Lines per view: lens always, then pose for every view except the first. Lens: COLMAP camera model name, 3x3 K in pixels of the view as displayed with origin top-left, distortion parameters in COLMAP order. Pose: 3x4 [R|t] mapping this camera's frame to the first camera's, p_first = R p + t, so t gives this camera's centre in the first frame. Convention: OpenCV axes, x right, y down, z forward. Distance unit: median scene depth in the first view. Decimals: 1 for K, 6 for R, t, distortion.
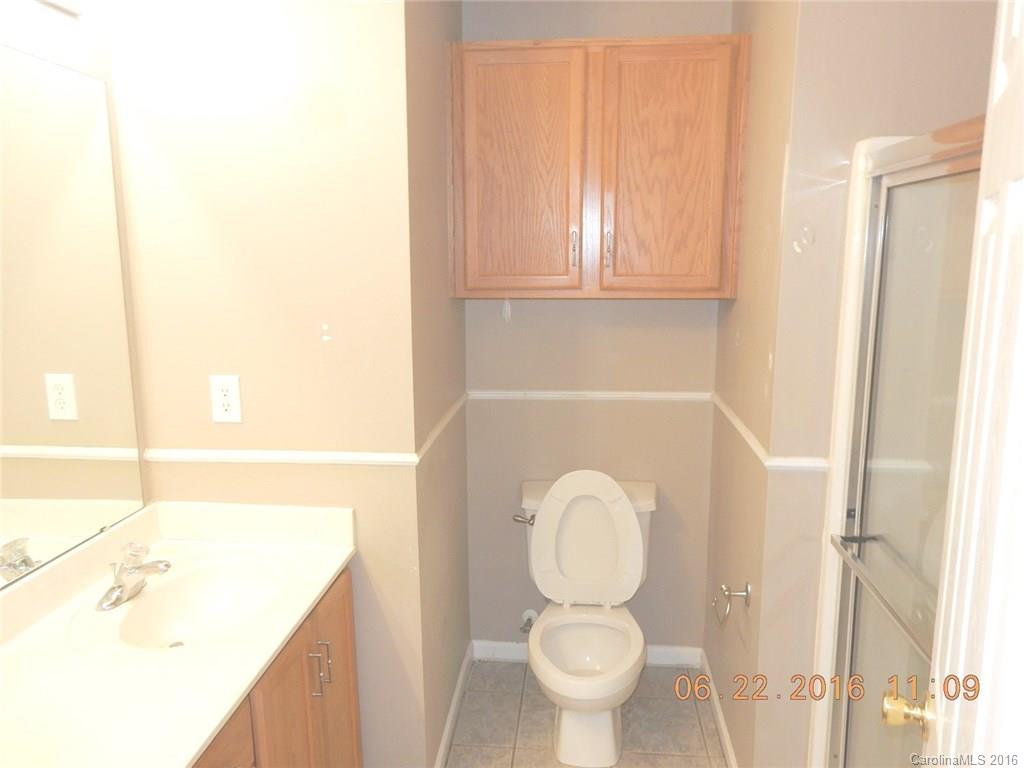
lens RADIAL K [[769.4, 0, 512.0], [0, 769.4, 384.0], [0, 0, 1]] dist [-0.003314, 0.005678]
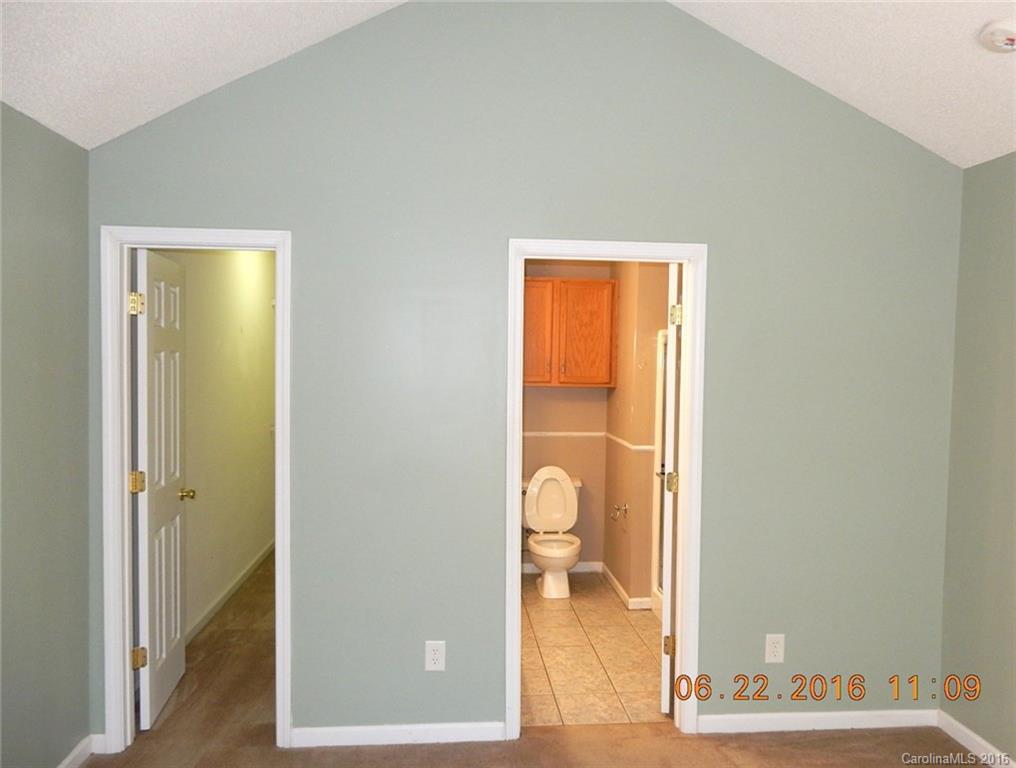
lens RADIAL K [[789.8, 0, 508.0], [0, 789.8, 384.0], [0, 0, 1]] dist [-0.003089, -0.000278]
pose [[0.984543, 0.012160, 0.174721, -0.440469], [0.010062, 0.992012, -0.125738, 0.172221], [-0.174854, 0.125552, 0.976556, -1.250792]]
